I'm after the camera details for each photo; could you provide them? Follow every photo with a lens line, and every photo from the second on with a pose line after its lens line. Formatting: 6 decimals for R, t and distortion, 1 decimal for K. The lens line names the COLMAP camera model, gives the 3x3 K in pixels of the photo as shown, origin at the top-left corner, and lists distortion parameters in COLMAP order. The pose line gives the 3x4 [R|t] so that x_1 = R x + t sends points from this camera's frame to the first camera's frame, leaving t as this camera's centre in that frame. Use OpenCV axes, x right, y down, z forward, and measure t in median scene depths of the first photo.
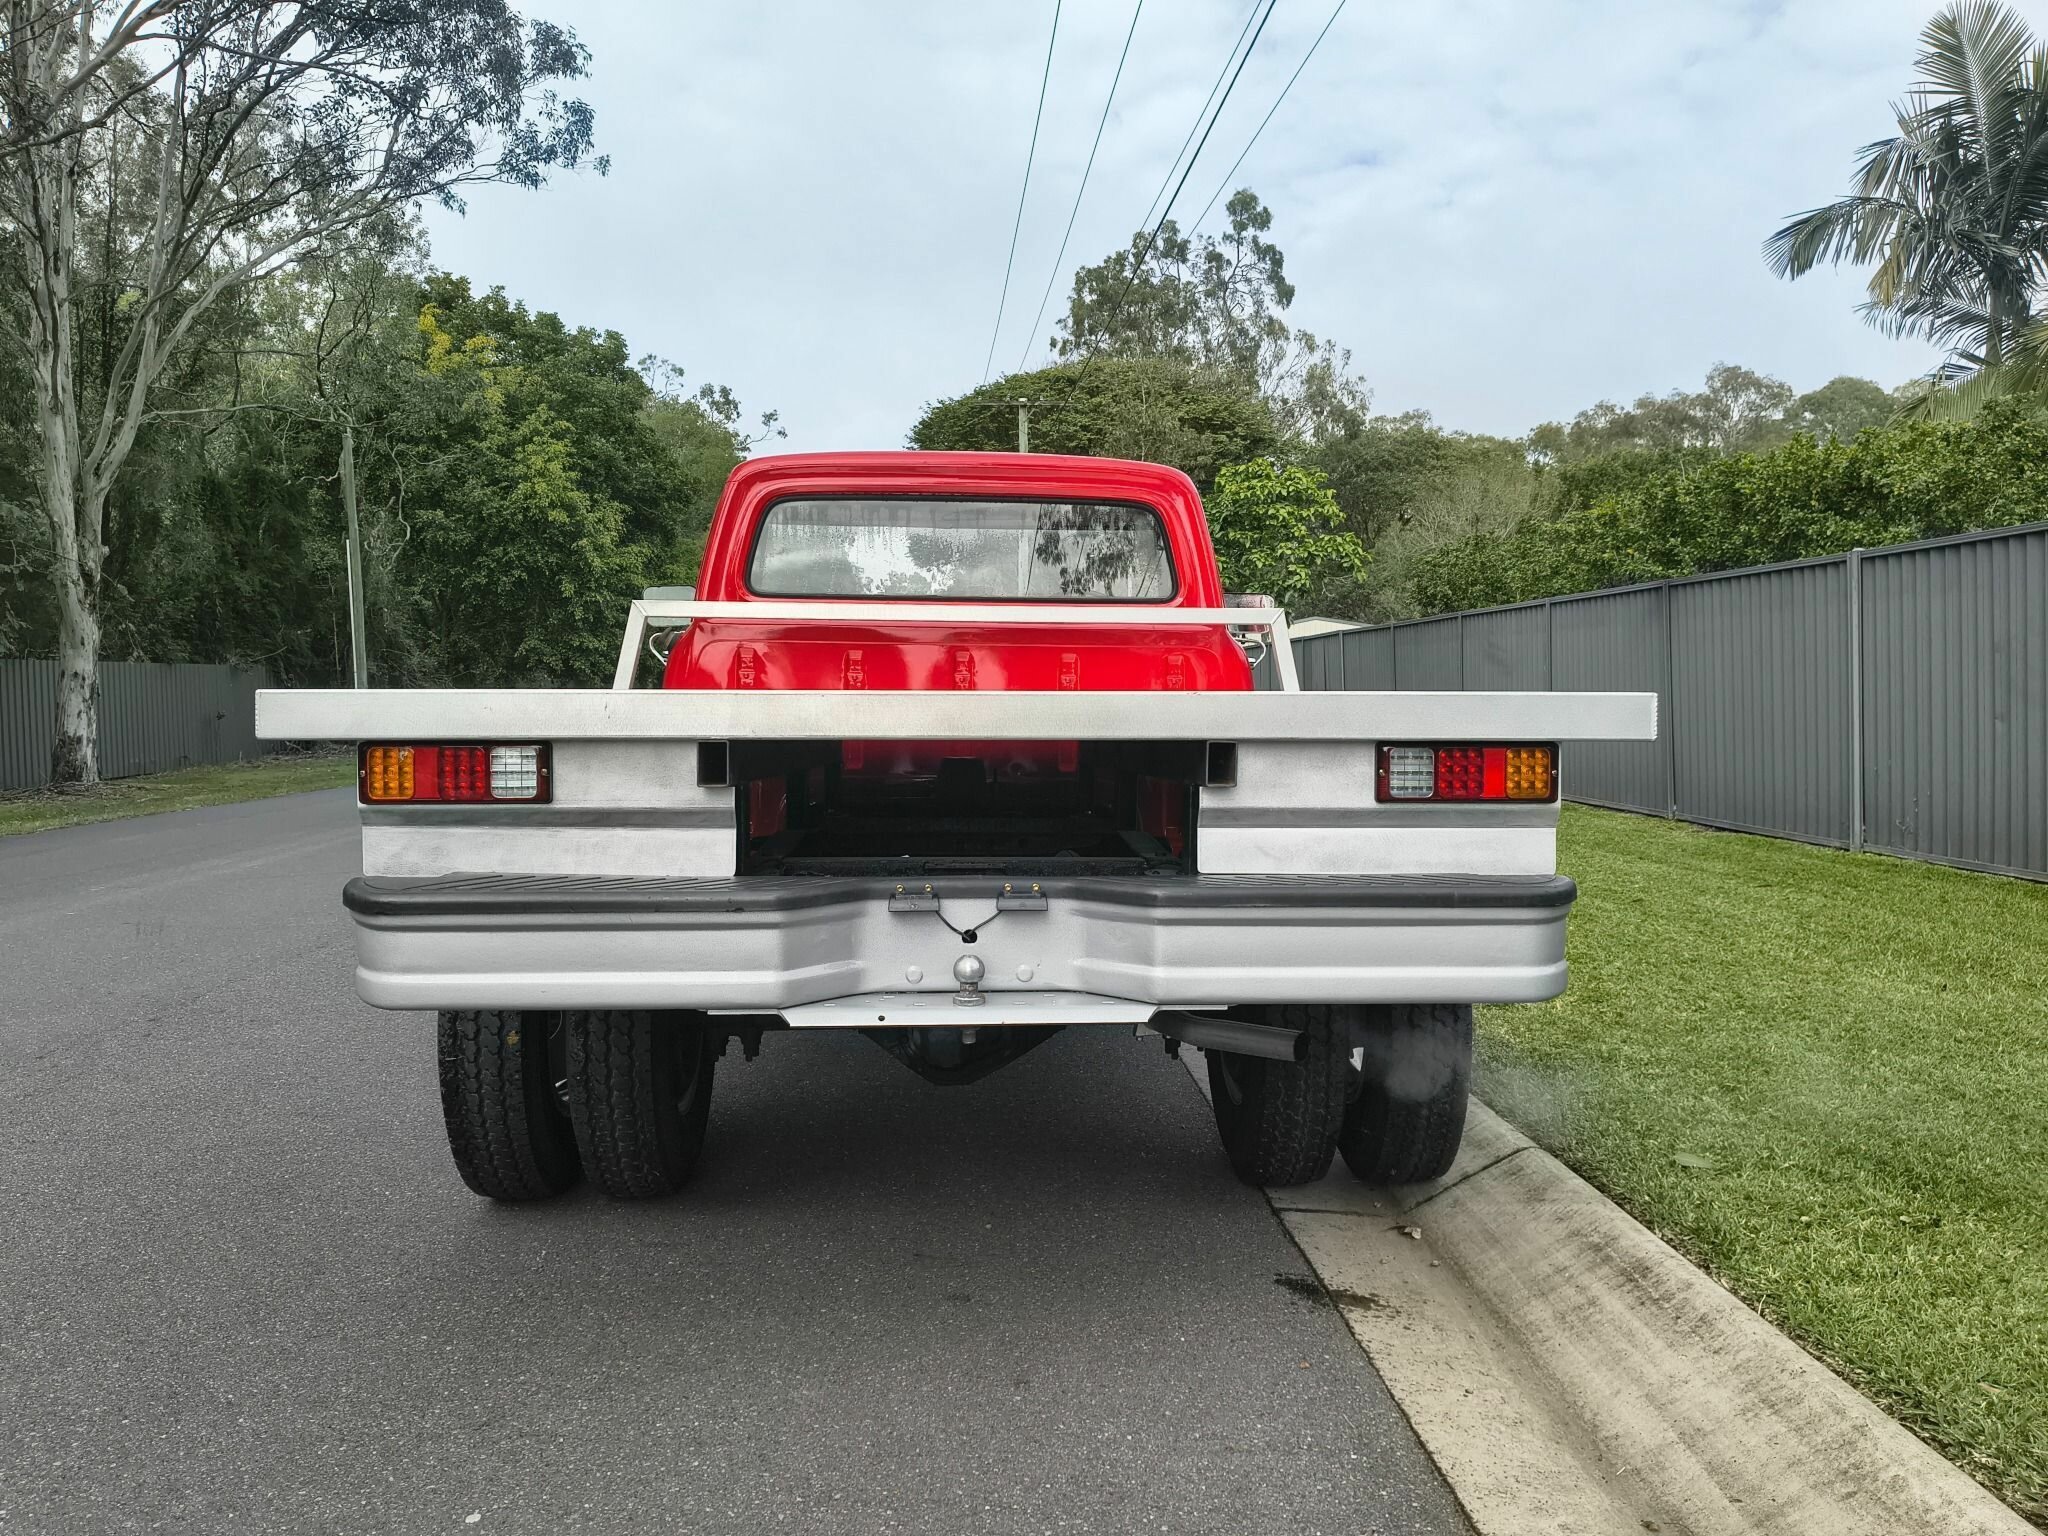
lens RADIAL K [[1553.0, 0, 1008.6], [0, 1553.0, 753.6], [0, 0, 1]] dist [-0.012096, -0.004223]
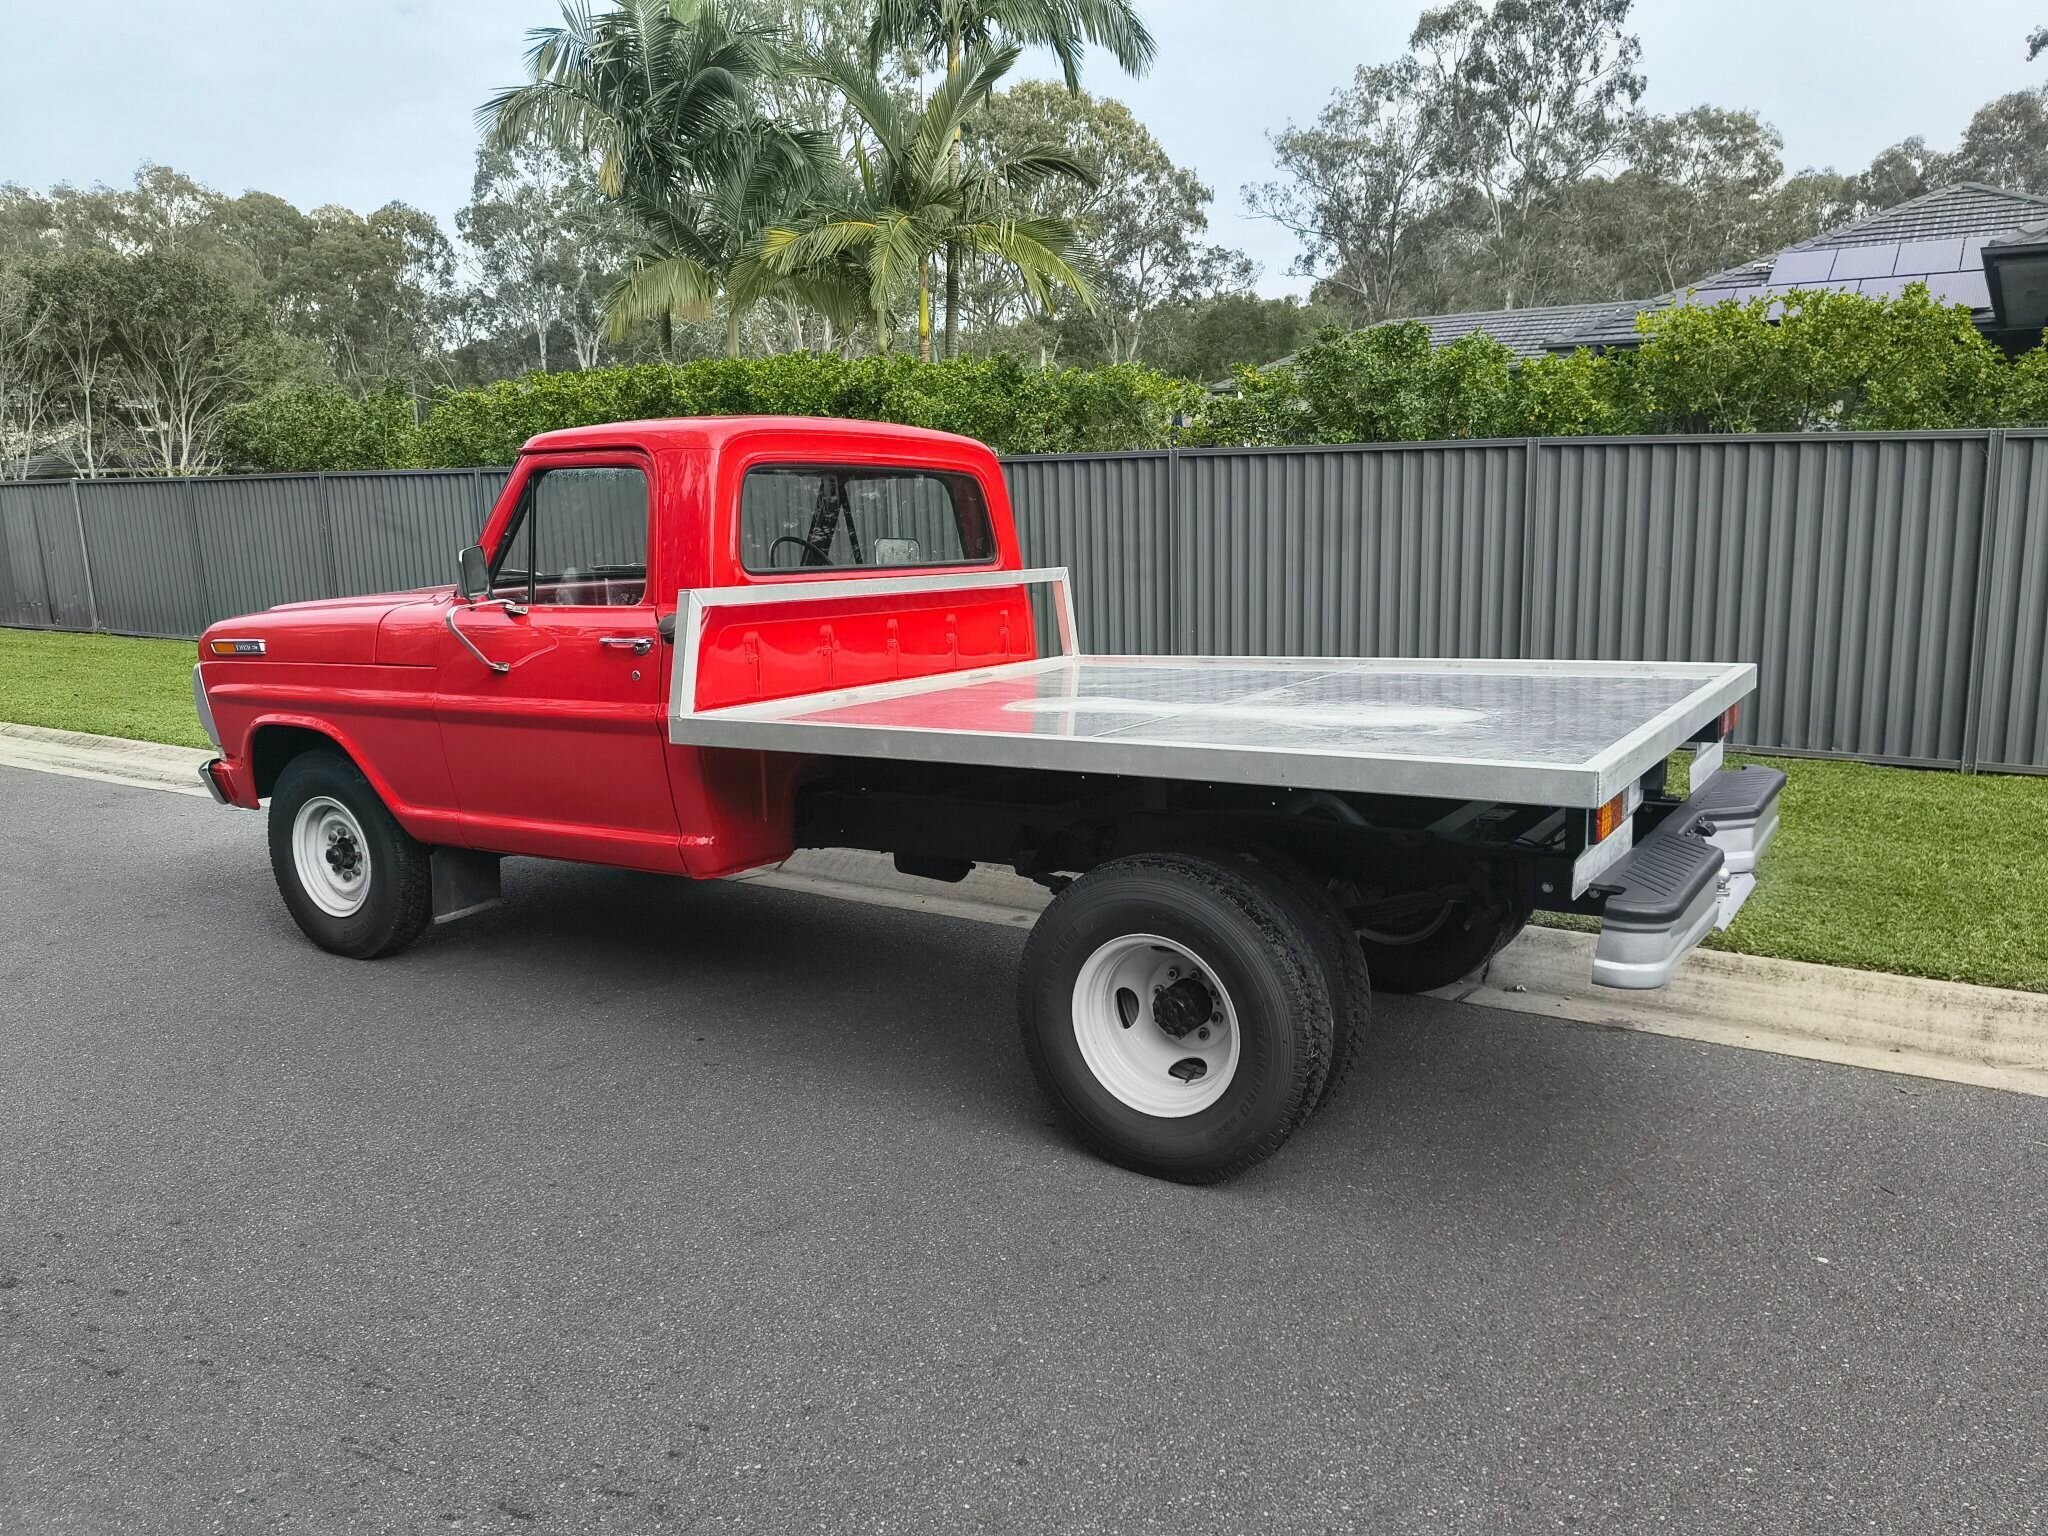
lens RADIAL K [[1553.0, 0, 1022.0], [0, 1553.0, 758.0], [0, 0, 1]] dist [-0.012096, -0.004223]
pose [[0.564250, -0.141311, 0.813421, -0.217692], [0.040680, 0.988805, 0.143561, -0.030746], [-0.824601, -0.047914, 0.563681, 0.085108]]
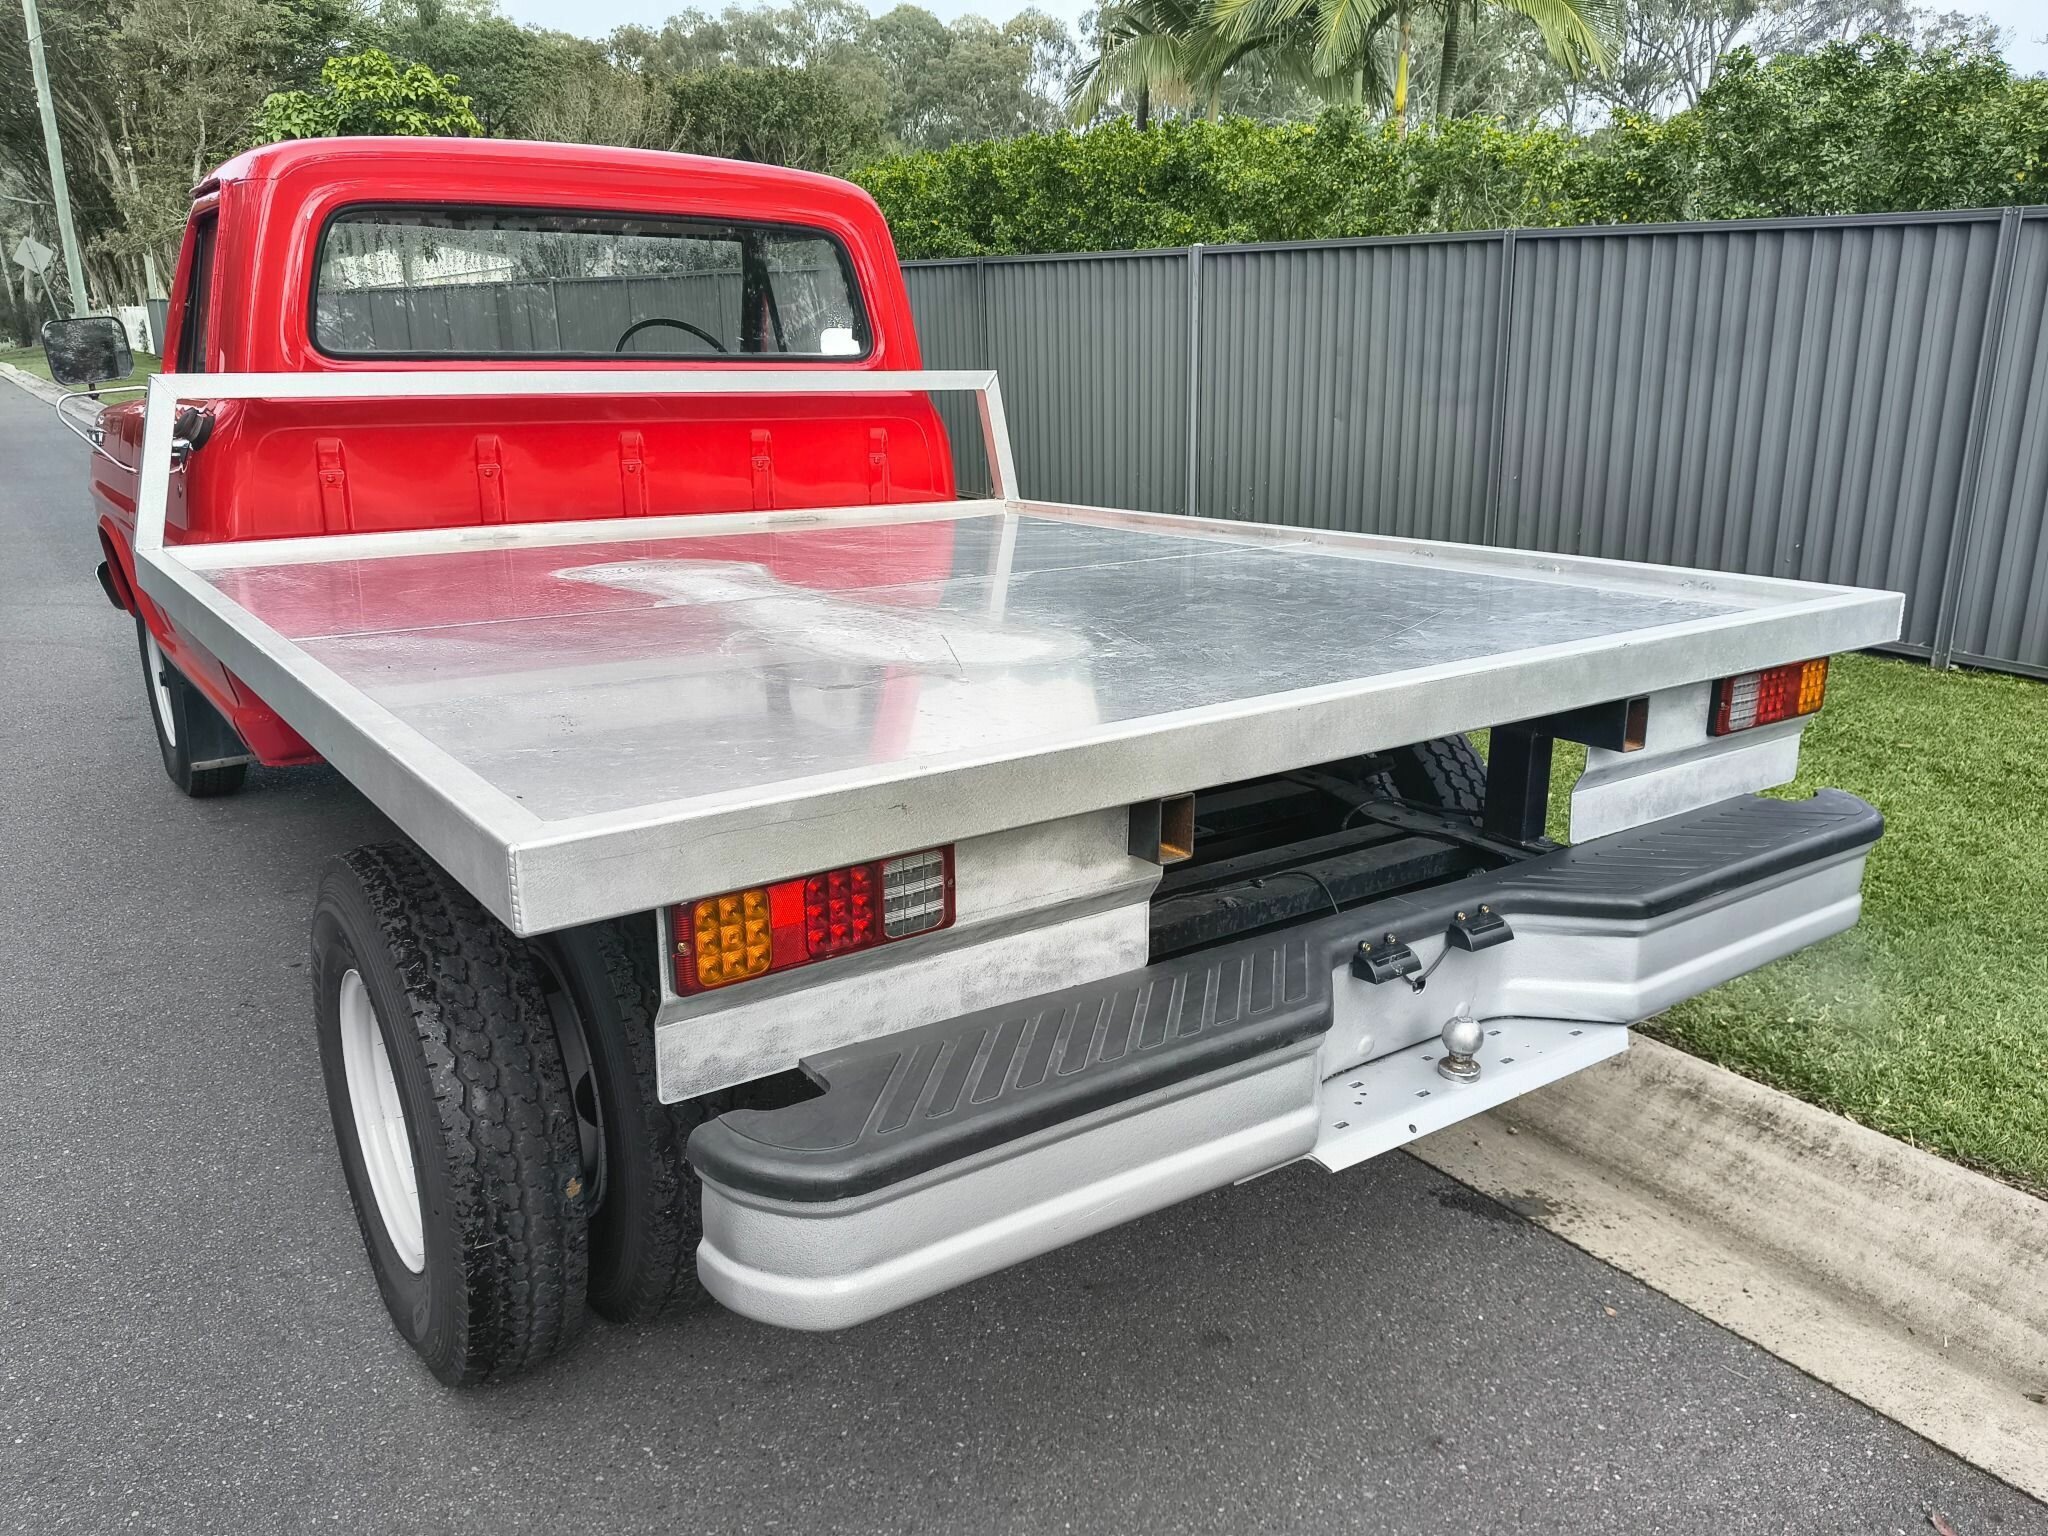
lens RADIAL K [[1553.0, 0, 1019.1], [0, 1553.0, 780.0], [0, 0, 1]] dist [-0.012096, -0.004223]
pose [[0.838956, -0.149450, 0.523276, -0.075250], [0.013903, 0.967124, 0.253924, -0.023362], [-0.544022, -0.205756, 0.813452, 0.062372]]
